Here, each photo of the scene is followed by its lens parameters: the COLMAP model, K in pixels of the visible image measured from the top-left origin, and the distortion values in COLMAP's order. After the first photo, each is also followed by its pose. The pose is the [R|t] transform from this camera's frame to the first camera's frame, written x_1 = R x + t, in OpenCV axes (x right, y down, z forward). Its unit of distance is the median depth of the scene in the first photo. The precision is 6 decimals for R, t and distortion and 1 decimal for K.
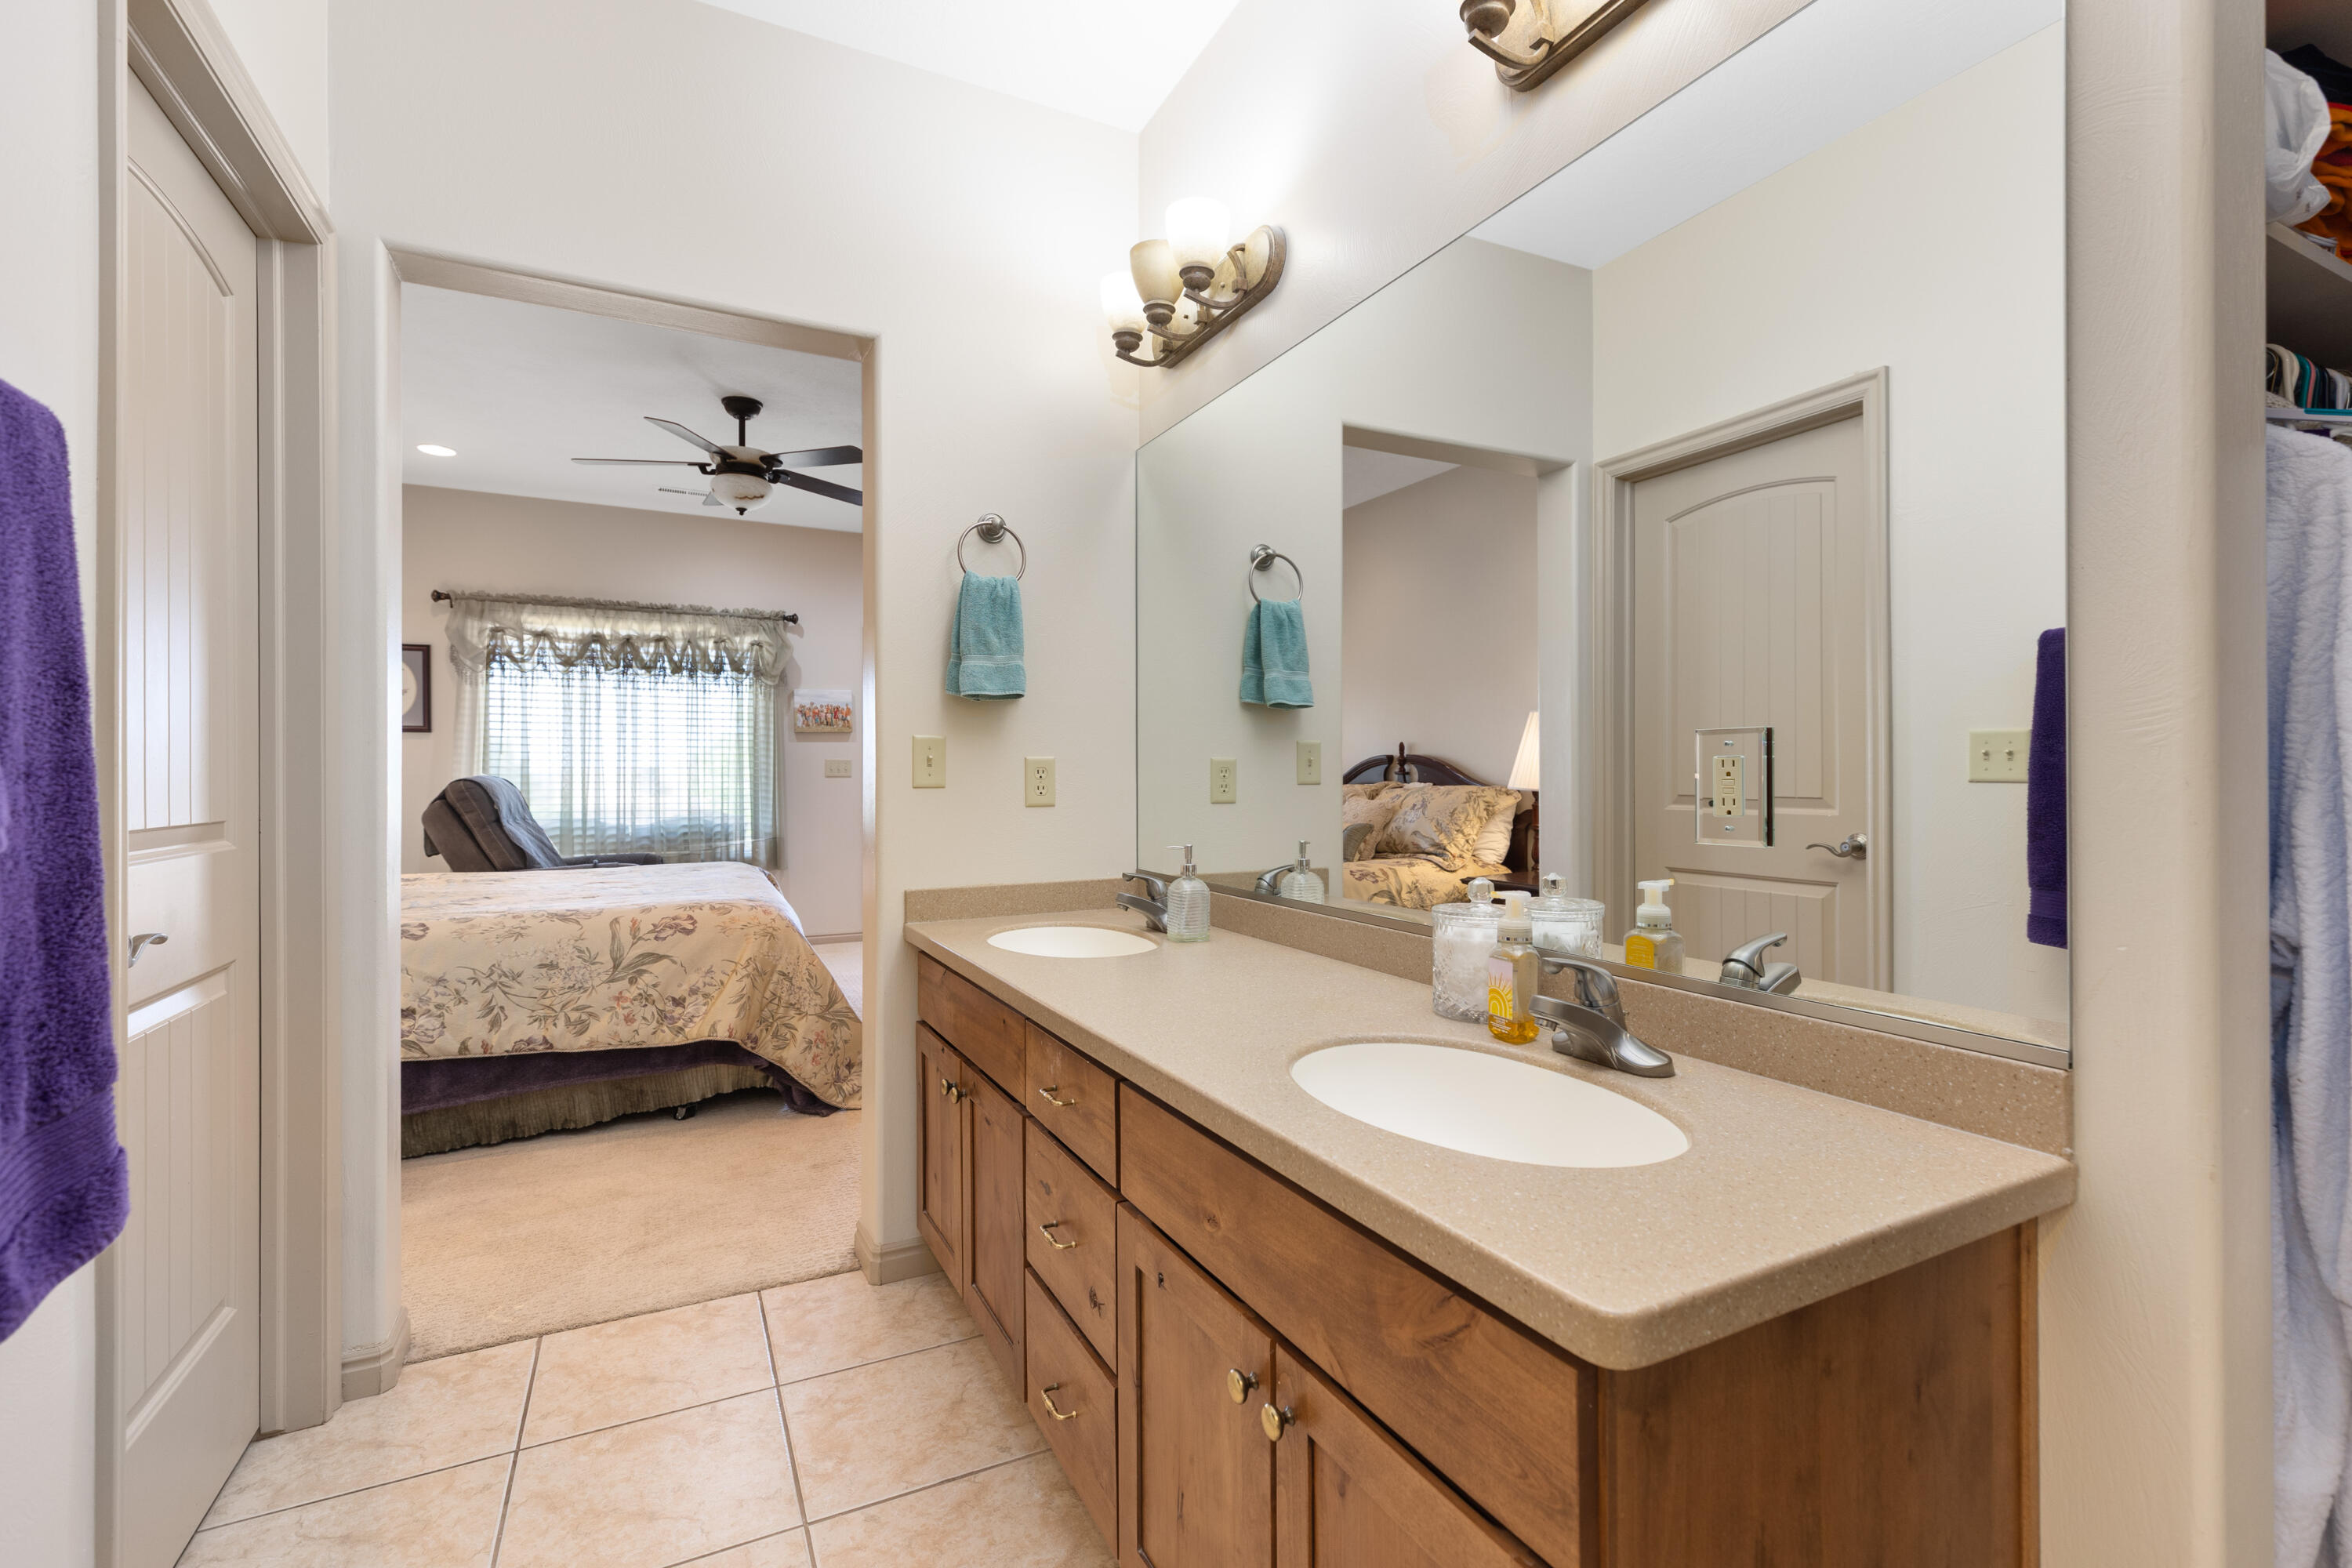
lens RADIAL K [[1038.3, 0, 1174.9], [0, 1038.3, 768.6], [0, 0, 1]] dist [0.007915, 0.000202]
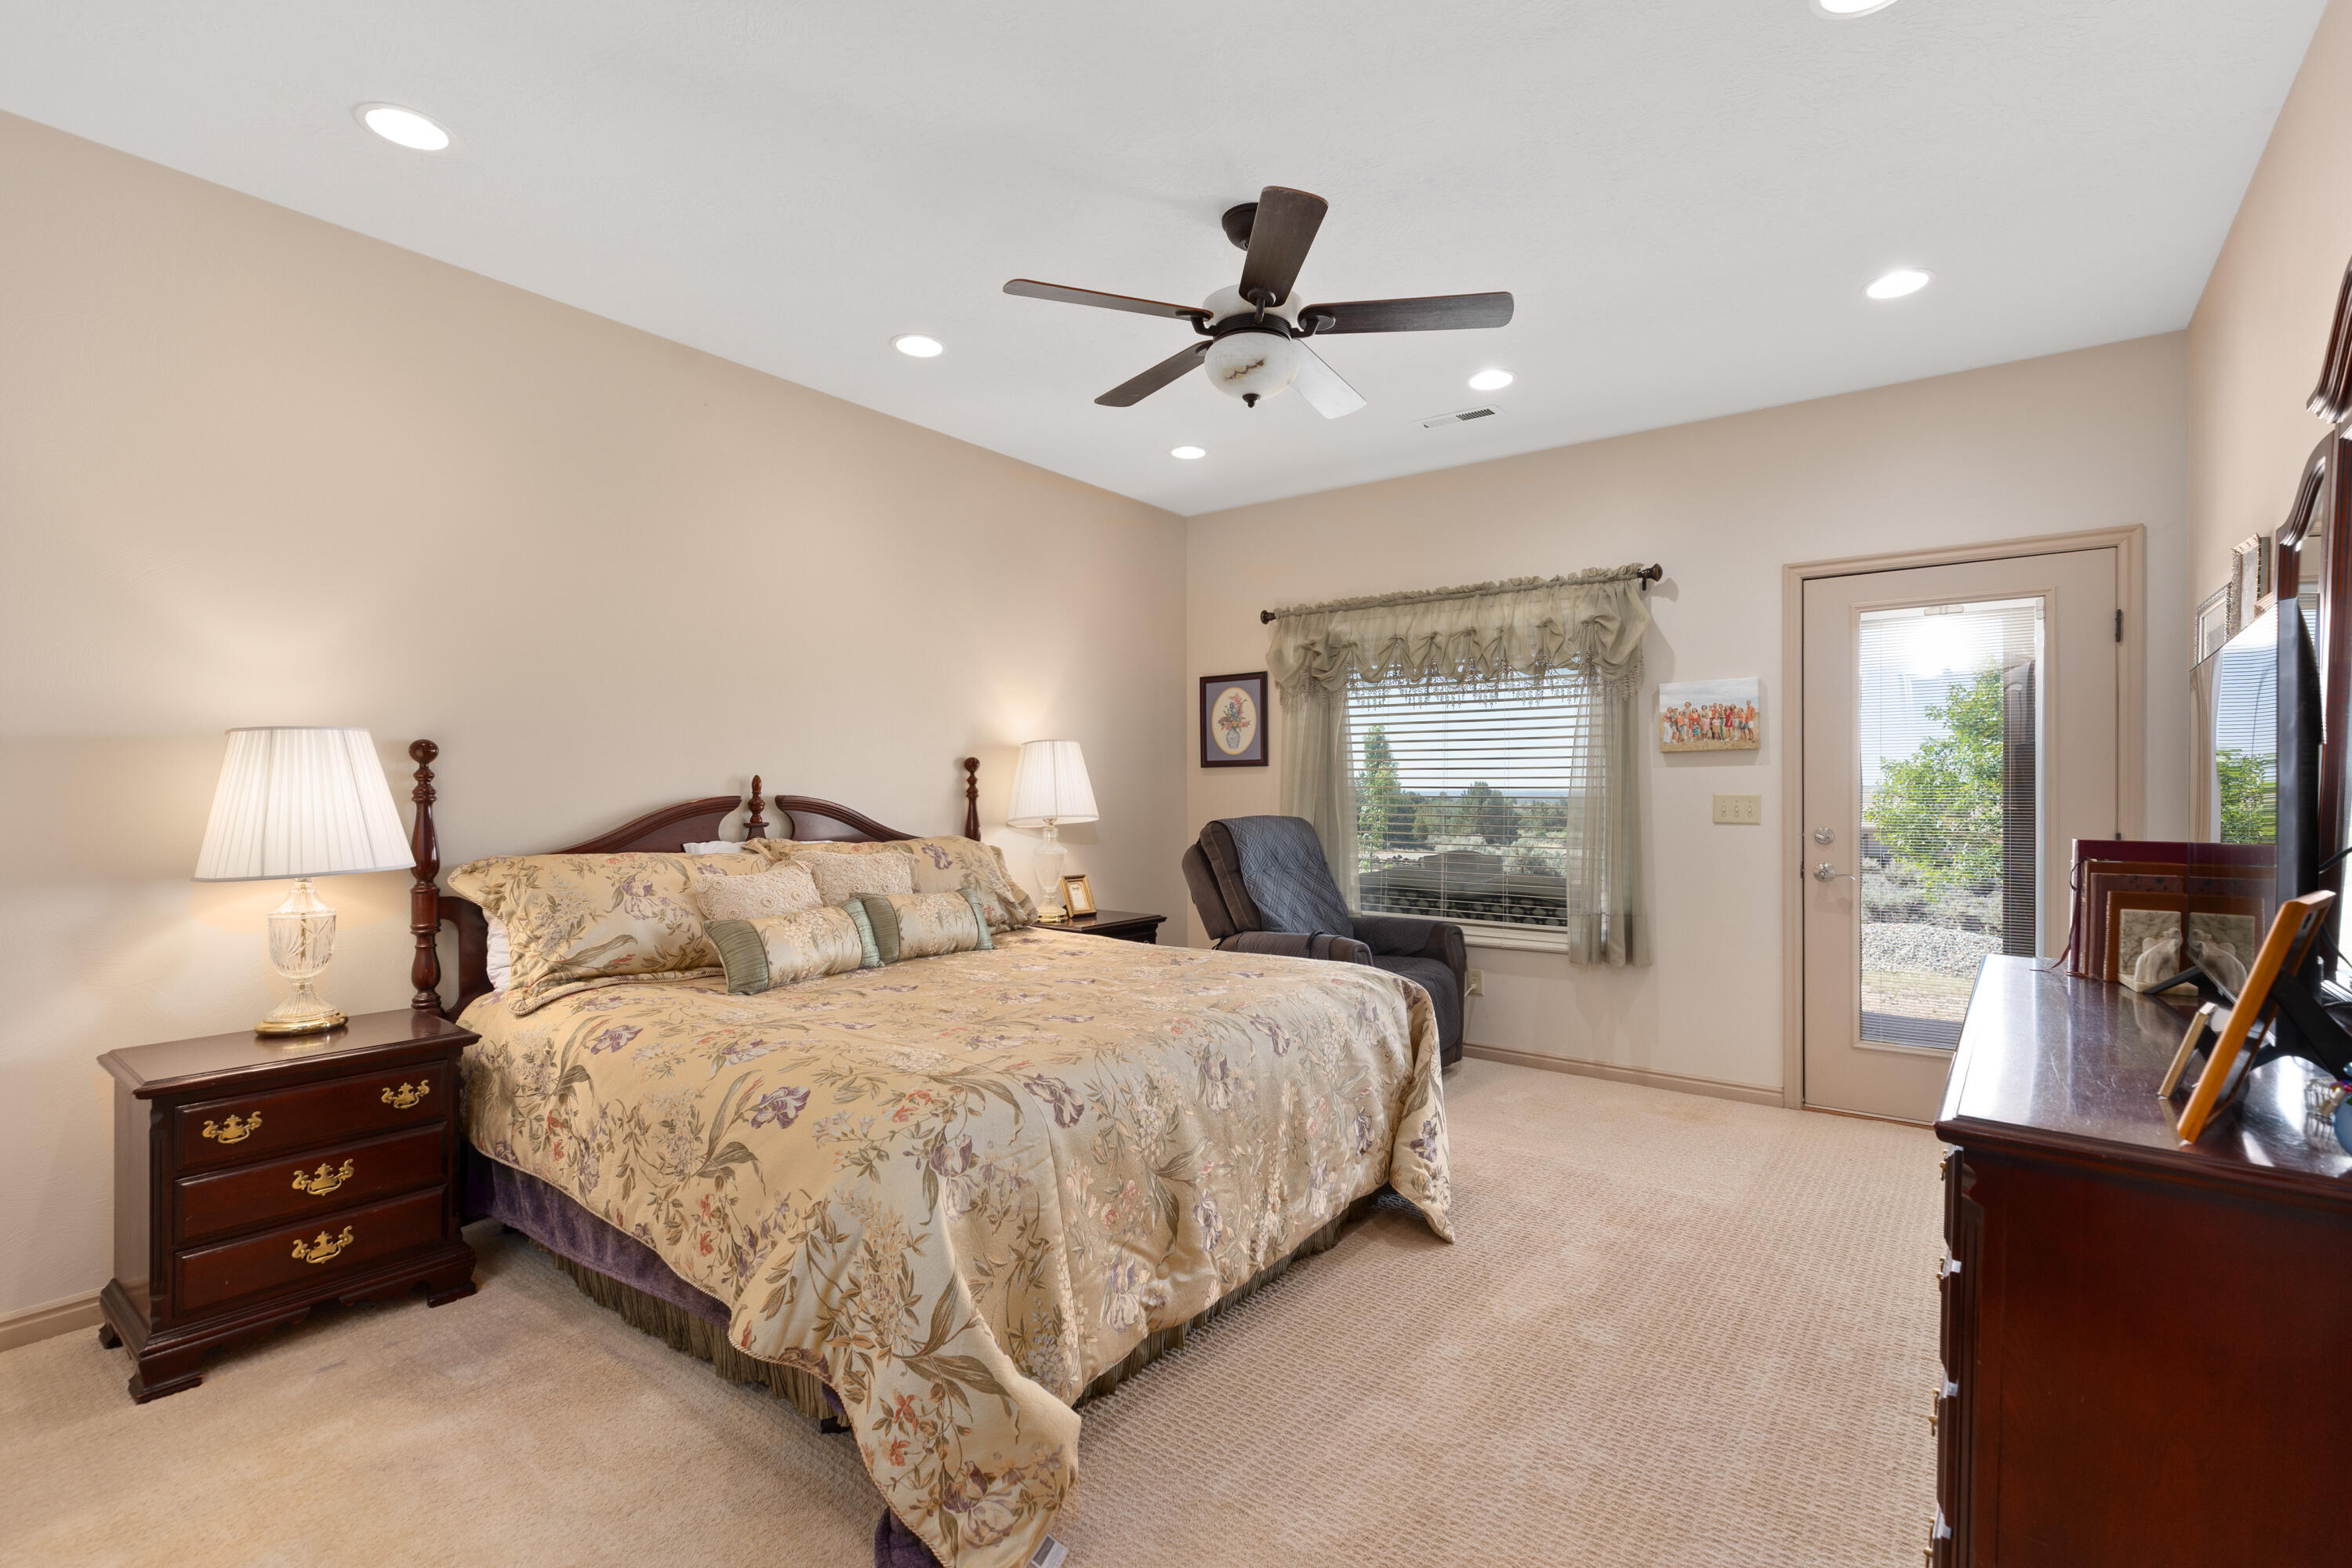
lens RADIAL K [[1051.9, 0, 1175.0], [0, 1051.9, 817.6], [0, 0, 1]] dist [0.003038, 0.000213]
pose [[0.458687, 0.024091, -0.888271, 0.147973], [0.003284, 0.999580, 0.028805, -0.029348], [0.888592, -0.016129, 0.458415, 0.906806]]
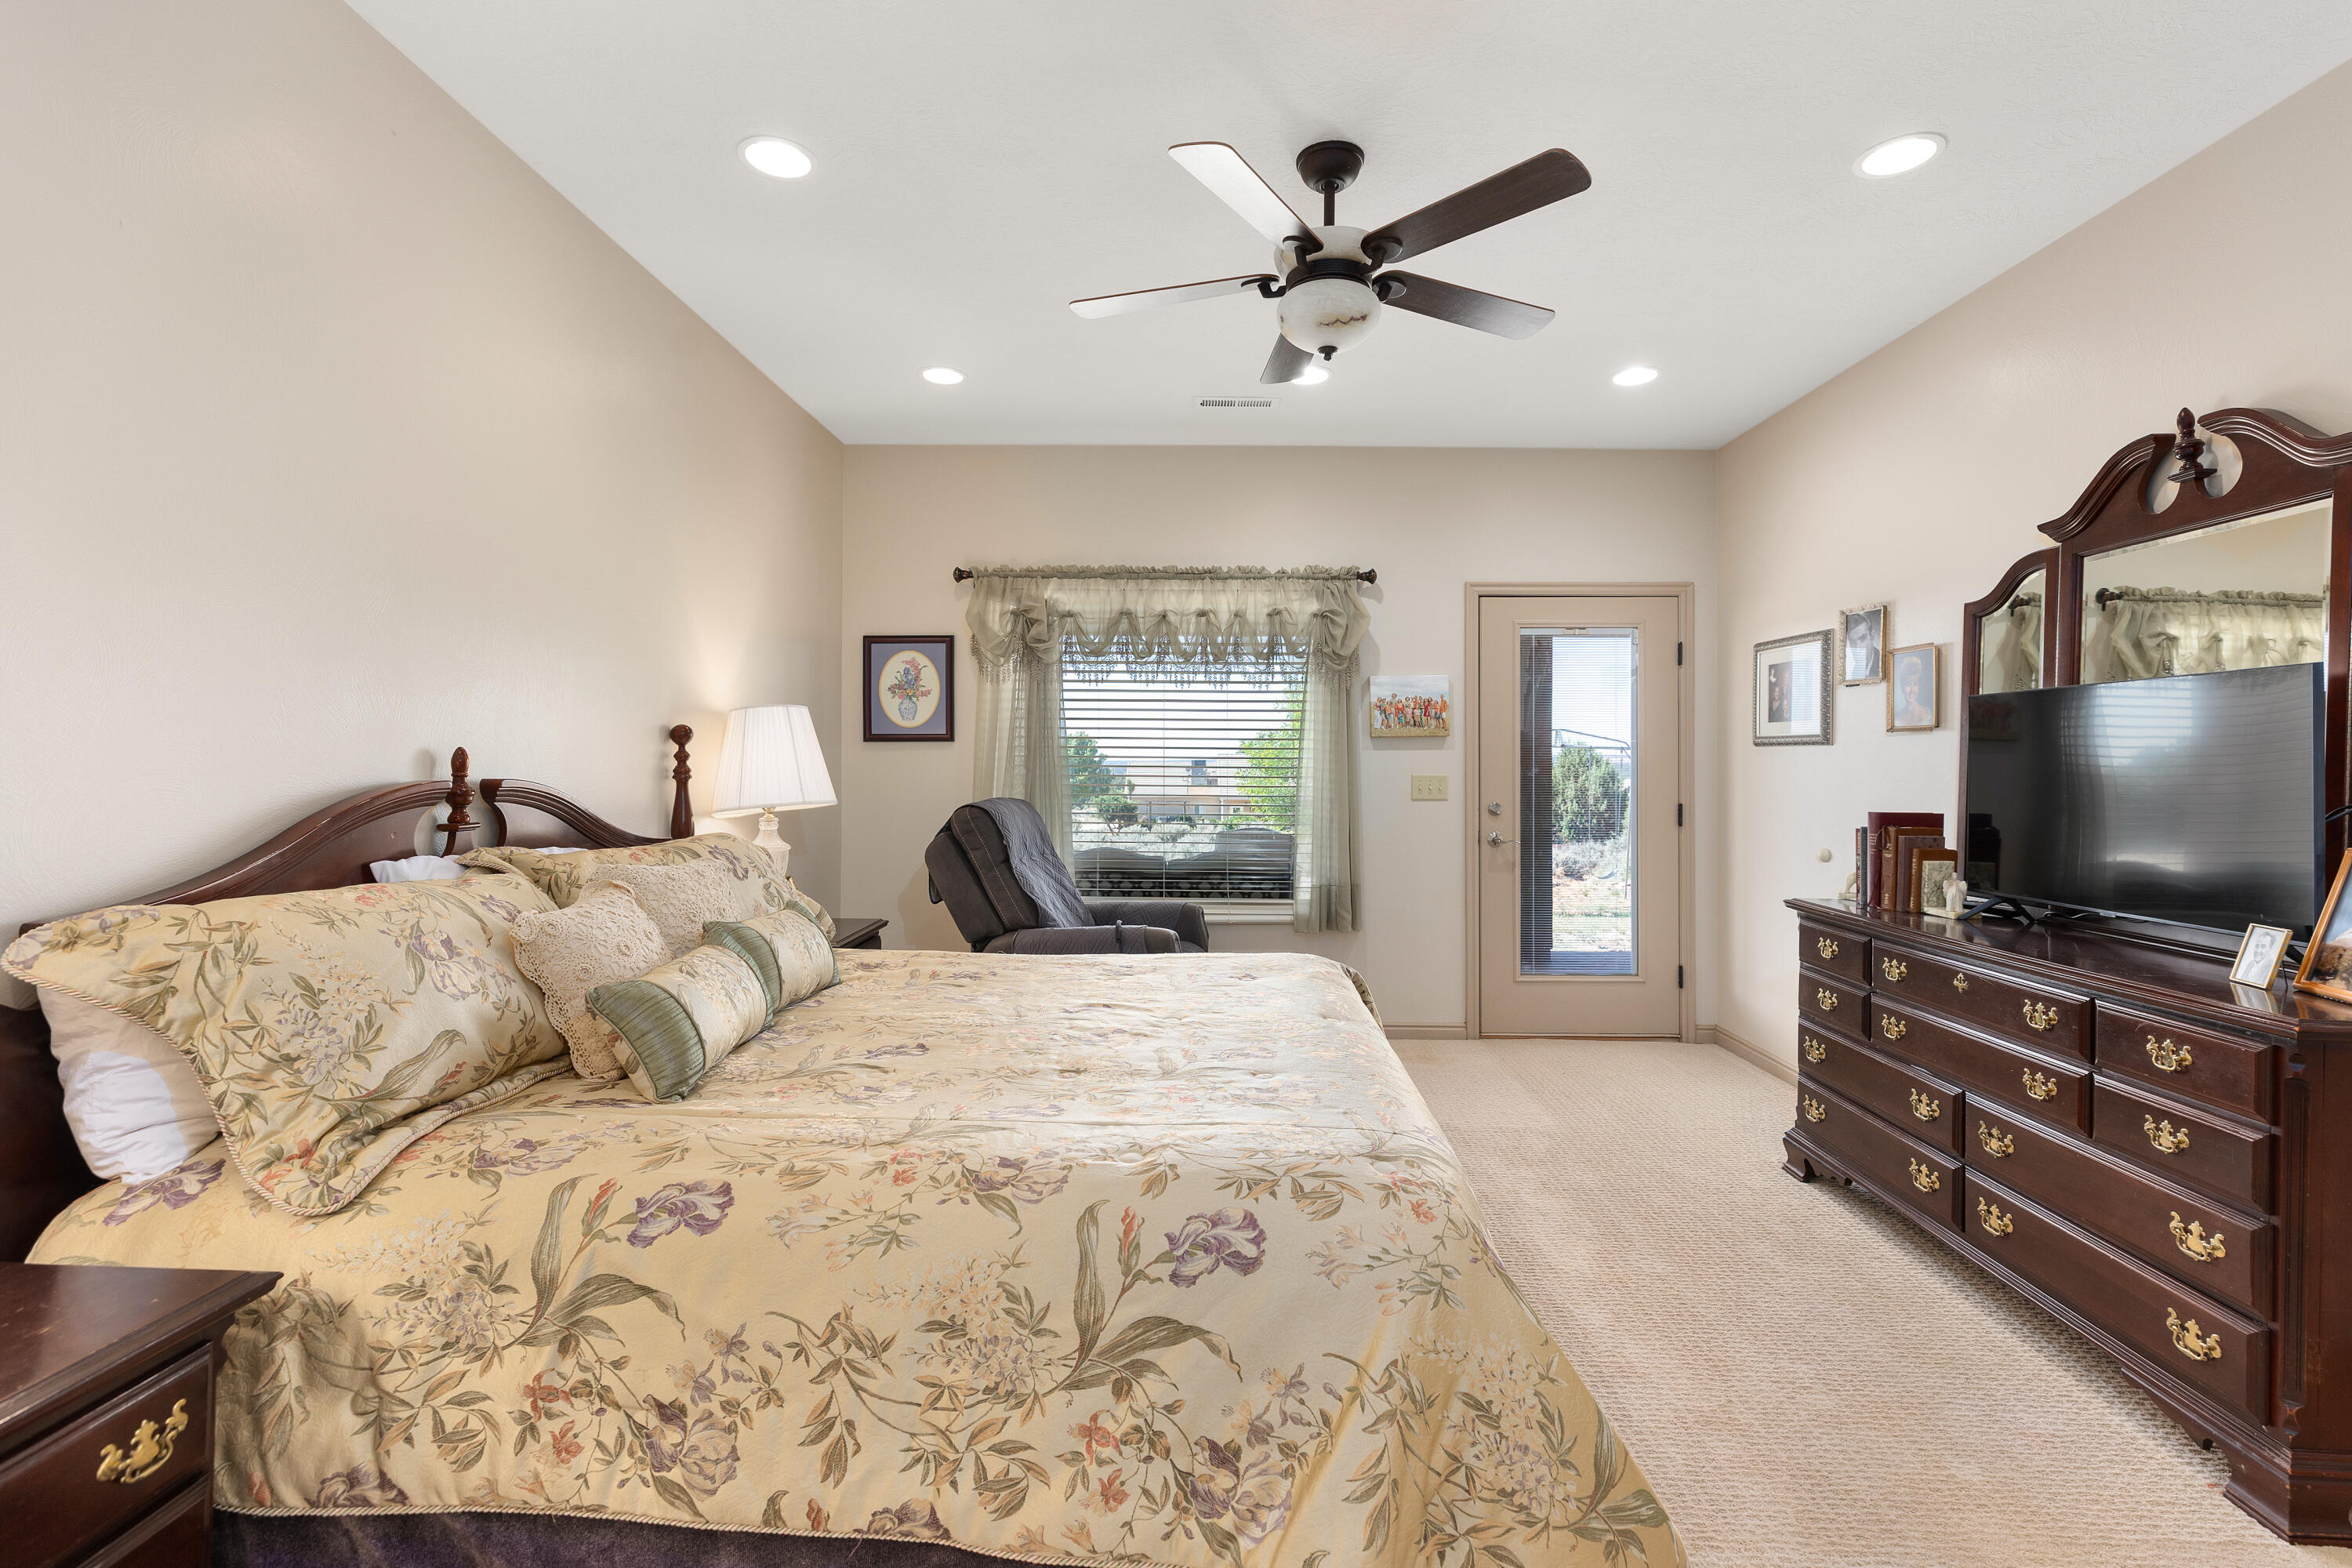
lens RADIAL K [[1059.2, 0, 1193.6], [0, 1059.2, 777.5], [0, 0, 1]] dist [0.005409, -0.000078]
pose [[0.890528, 0.010976, -0.454796, -0.295630], [-0.004224, 0.999865, 0.015861, -0.036928], [0.454909, -0.012203, 0.890455, 0.615914]]
